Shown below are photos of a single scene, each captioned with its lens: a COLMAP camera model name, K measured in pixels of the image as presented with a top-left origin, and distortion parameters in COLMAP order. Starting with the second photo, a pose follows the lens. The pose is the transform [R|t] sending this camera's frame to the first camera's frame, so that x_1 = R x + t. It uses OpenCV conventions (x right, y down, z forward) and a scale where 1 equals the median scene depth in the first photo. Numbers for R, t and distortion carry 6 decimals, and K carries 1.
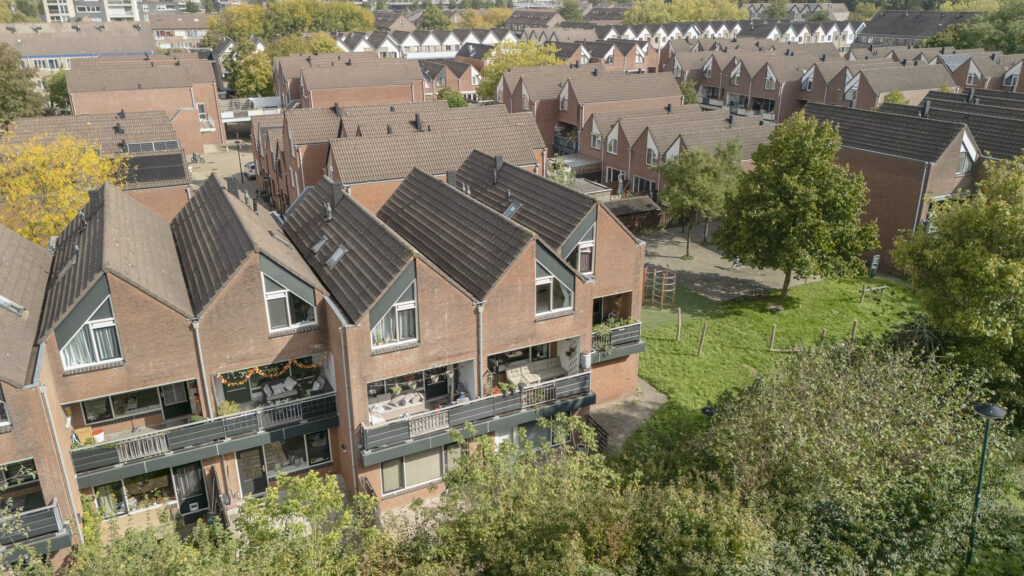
lens RADIAL K [[746.3, 0, 512.0], [0, 746.3, 288.0], [0, 0, 1]] dist [0.037238, -0.000826]
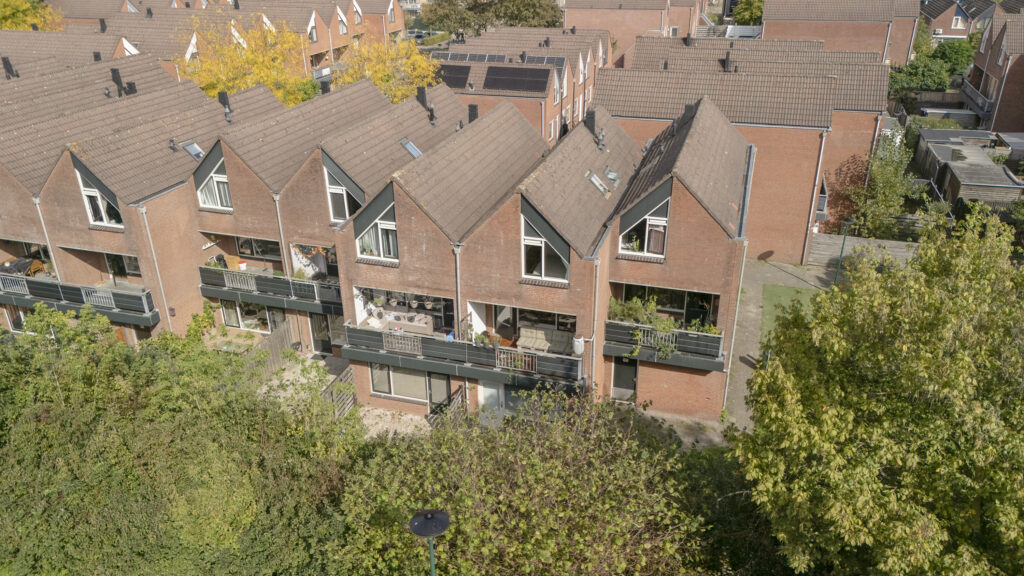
lens RADIAL K [[761.9, 0, 512.0], [0, 761.9, 259.8], [0, 0, 1]] dist [-0.000661, -0.001077]
pose [[0.716914, 0.276327, -0.640060, 0.606477], [-0.242186, 0.959630, 0.143026, -0.111592], [0.653743, 0.052476, 0.754895, 0.278581]]
